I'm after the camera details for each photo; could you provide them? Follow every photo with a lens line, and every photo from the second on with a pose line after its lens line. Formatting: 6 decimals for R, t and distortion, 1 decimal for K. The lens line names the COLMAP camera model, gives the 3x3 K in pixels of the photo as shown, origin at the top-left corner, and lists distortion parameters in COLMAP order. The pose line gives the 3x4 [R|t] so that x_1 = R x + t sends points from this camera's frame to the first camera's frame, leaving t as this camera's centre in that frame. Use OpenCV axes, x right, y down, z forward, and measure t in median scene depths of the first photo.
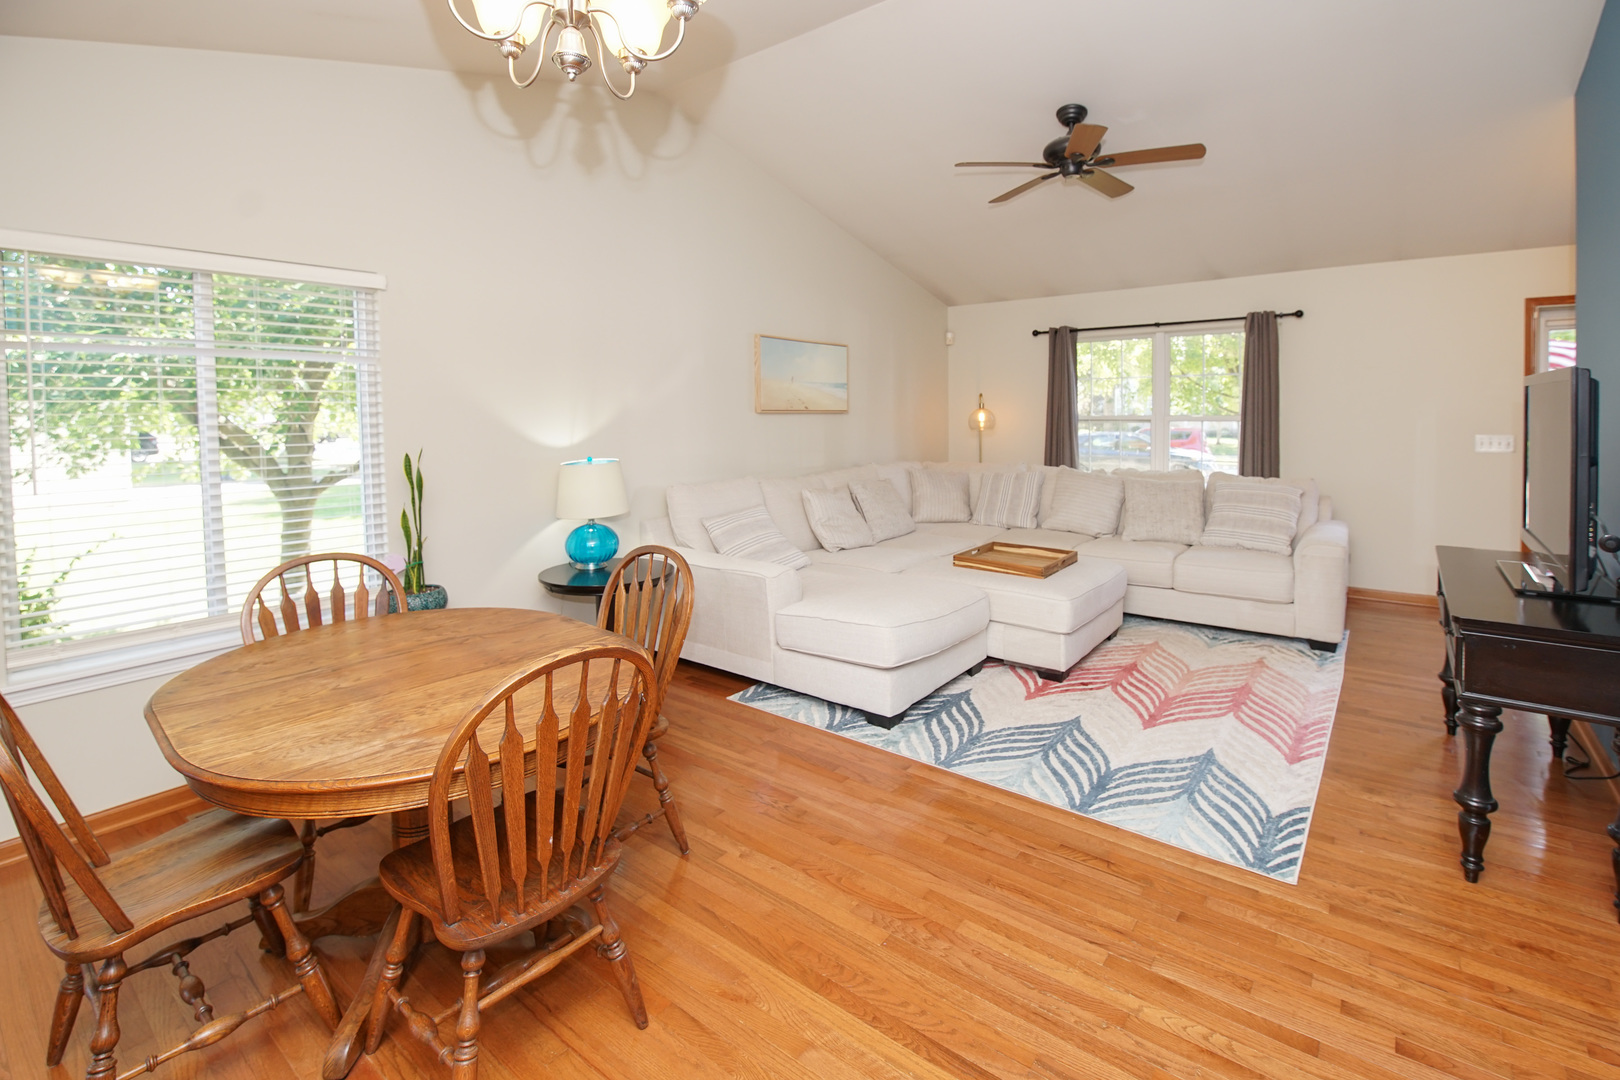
lens RADIAL K [[750.2, 0, 818.8], [0, 750.2, 483.9], [0, 0, 1]] dist [-0.020553, -0.000608]
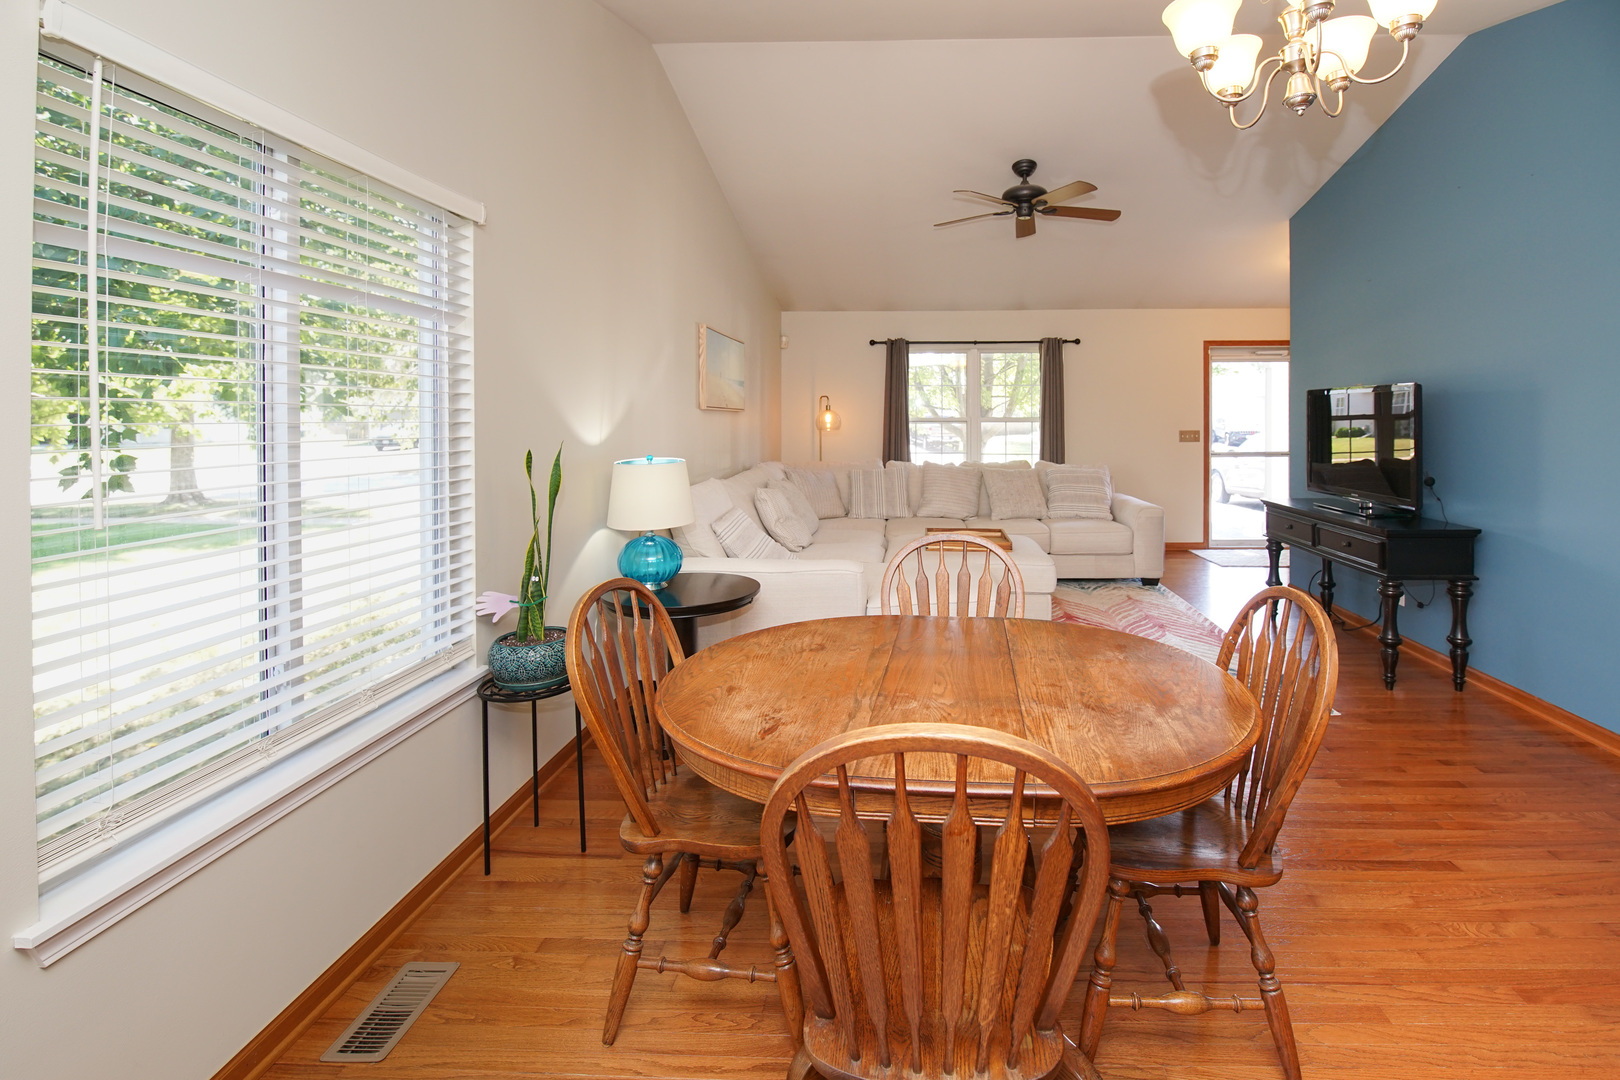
lens RADIAL K [[779.9, 0, 810.3], [0, 779.9, 460.7], [0, 0, 1]] dist [-0.027995, -0.000043]
pose [[0.815172, -0.023272, 0.578752, -0.545694], [0.052183, 0.998080, -0.033366, 0.006992], [-0.576864, 0.057400, 0.814821, 0.151769]]
